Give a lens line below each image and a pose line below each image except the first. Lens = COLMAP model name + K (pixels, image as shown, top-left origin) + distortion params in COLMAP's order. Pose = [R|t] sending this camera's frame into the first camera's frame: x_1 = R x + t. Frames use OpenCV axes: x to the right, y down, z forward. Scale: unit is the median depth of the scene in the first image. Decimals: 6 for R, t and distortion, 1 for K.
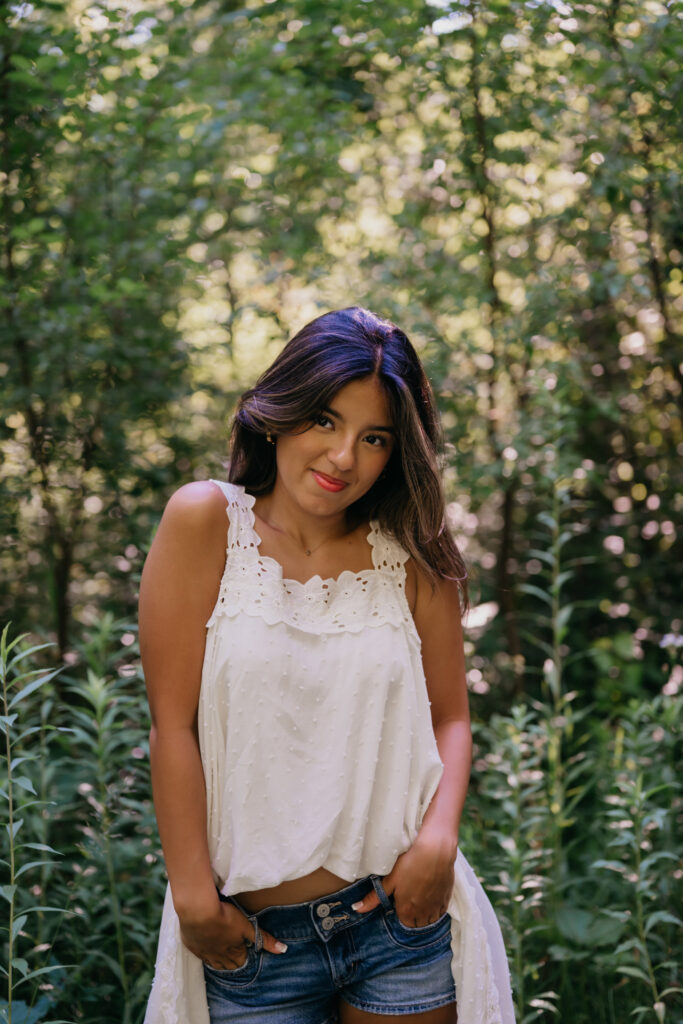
lens RADIAL K [[1666.7, 0, 354.5], [0, 1666.7, 517.5], [0, 0, 1]] dist [0.012789, 0.050416]
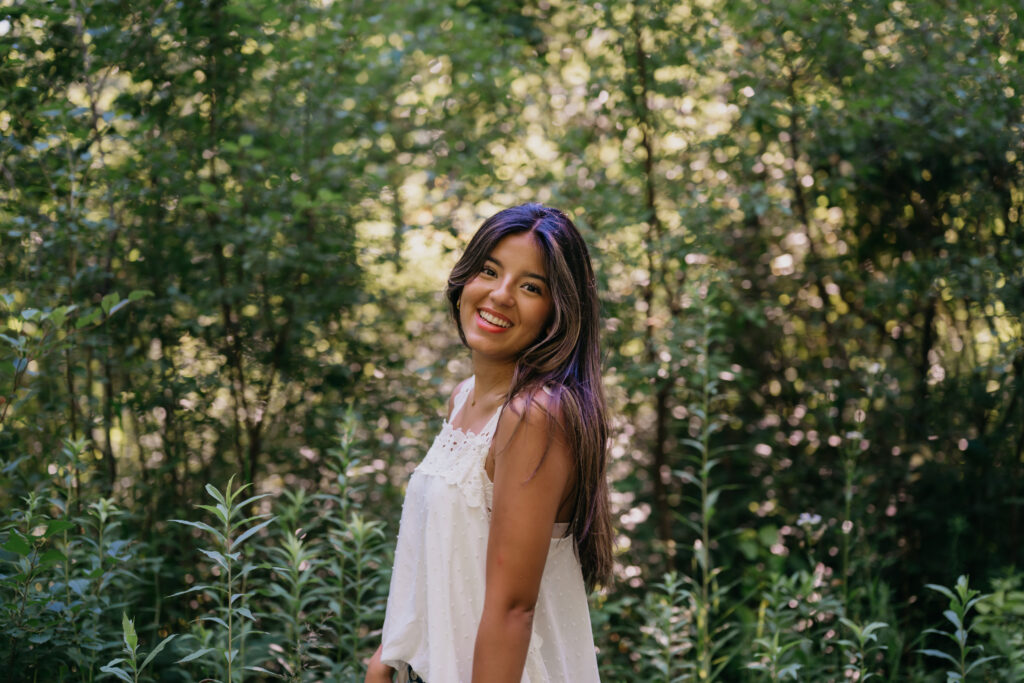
lens RADIAL K [[1815.6, 0, 511.6], [0, 1815.6, 339.5], [0, 0, 1]] dist [0.008408, -0.025939]
pose [[0.999823, 0.017615, 0.006668, -0.014329], [-0.017070, 0.997076, -0.074487, 0.038034], [-0.007961, 0.074360, 0.997200, -0.174258]]
